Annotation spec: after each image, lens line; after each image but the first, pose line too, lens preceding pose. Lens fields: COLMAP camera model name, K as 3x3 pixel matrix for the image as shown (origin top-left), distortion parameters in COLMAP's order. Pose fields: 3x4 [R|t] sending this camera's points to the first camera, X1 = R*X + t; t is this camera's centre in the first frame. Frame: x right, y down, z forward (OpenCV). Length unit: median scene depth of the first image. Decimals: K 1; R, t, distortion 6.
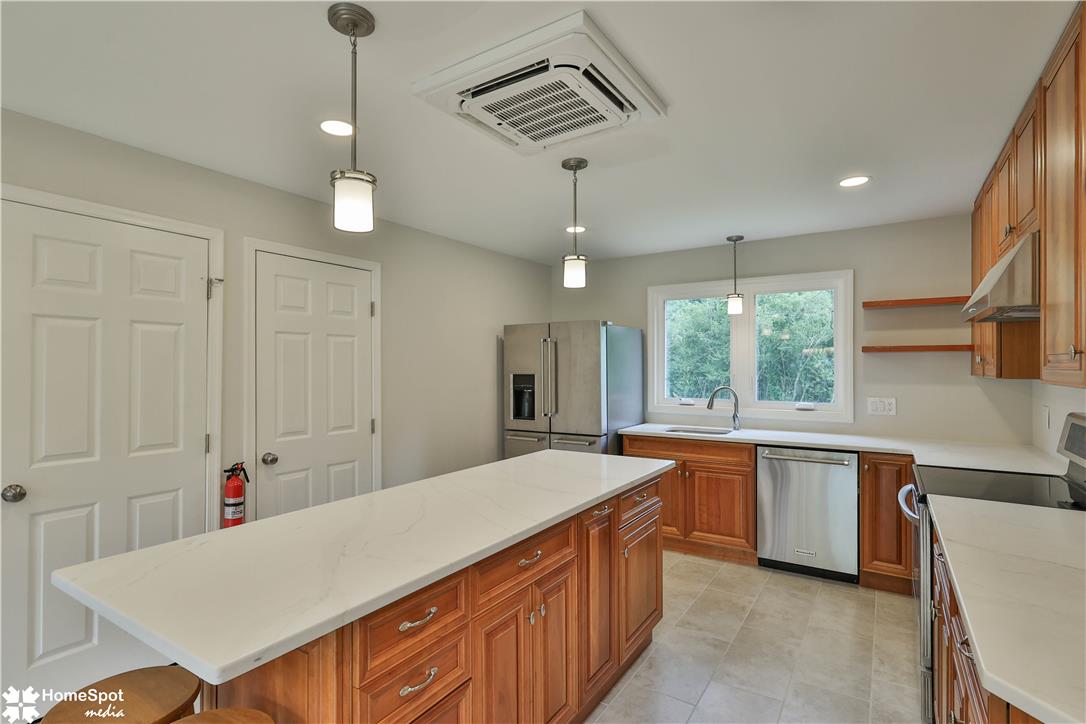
lens RADIAL K [[538.3, 0, 541.4], [0, 538.3, 365.9], [0, 0, 1]] dist [-0.000883, 0.000114]
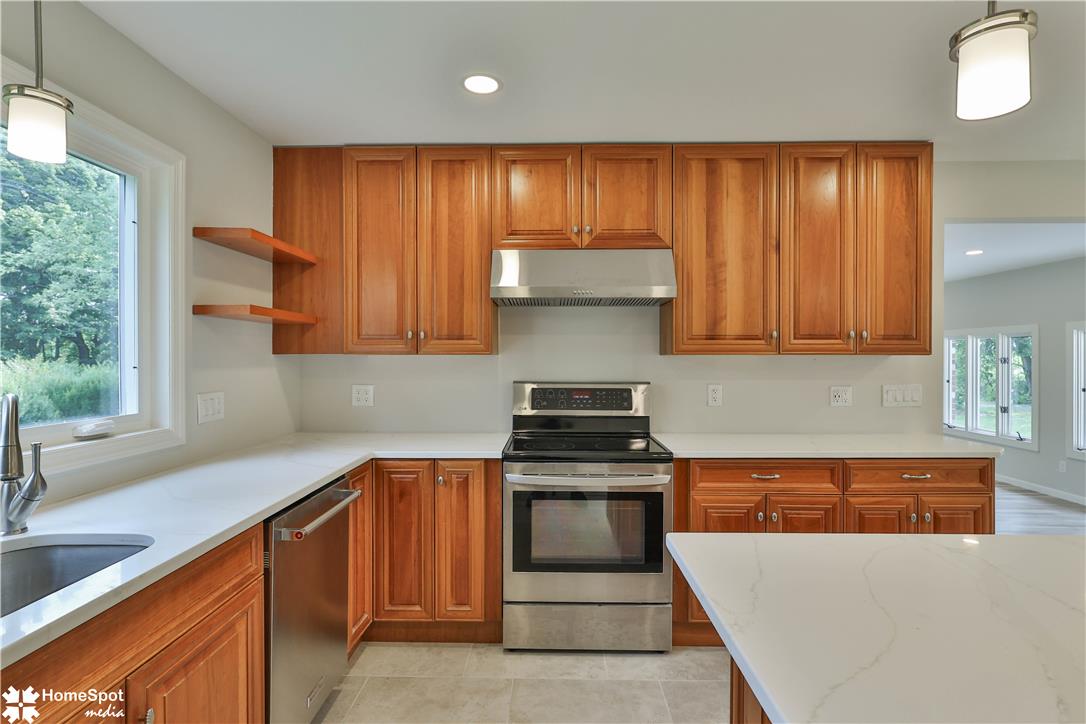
lens RADIAL K [[542.1, 0, 543.8], [0, 542.1, 359.7], [0, 0, 1]] dist [-0.003319, -0.000199]
pose [[-0.526904, -0.006993, 0.849896, -0.069127], [-0.001745, 0.999973, 0.007146, 0.018715], [-0.849923, 0.002282, -0.526902, 1.032143]]
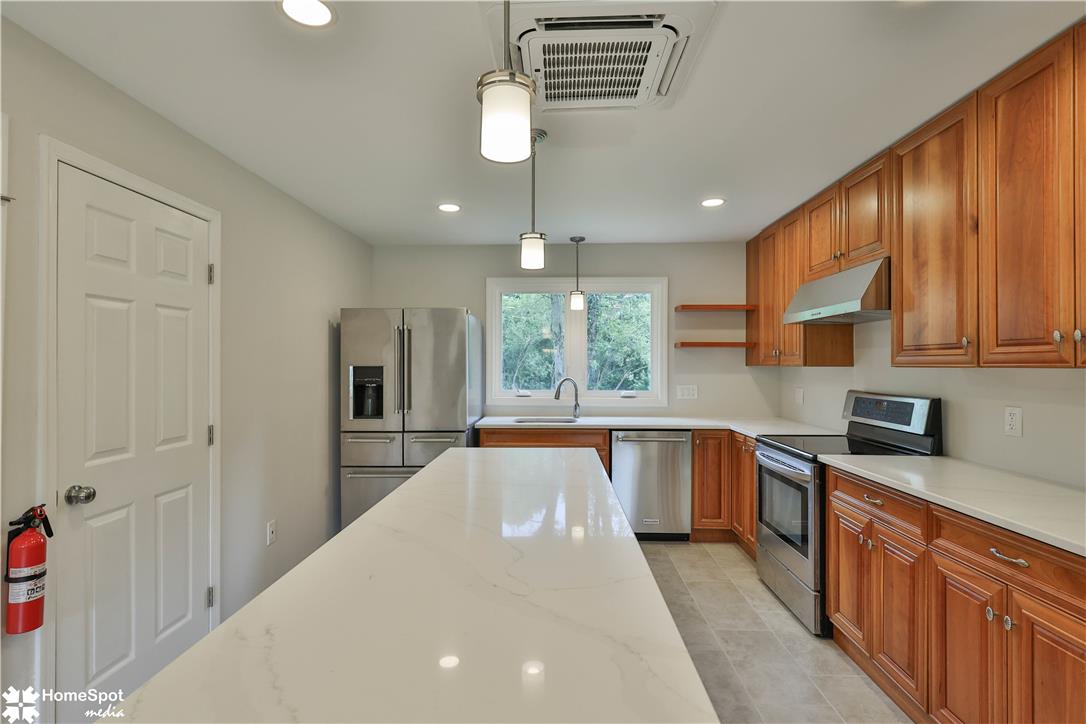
lens RADIAL K [[534.3, 0, 543.0], [0, 534.3, 362.0], [0, 0, 1]] dist [0.001901, 0.000979]
pose [[0.856555, 0.004446, 0.516037, -0.277364], [-0.002363, 0.999986, -0.004692, 0.014184], [-0.516051, 0.002800, 0.856553, 0.138569]]
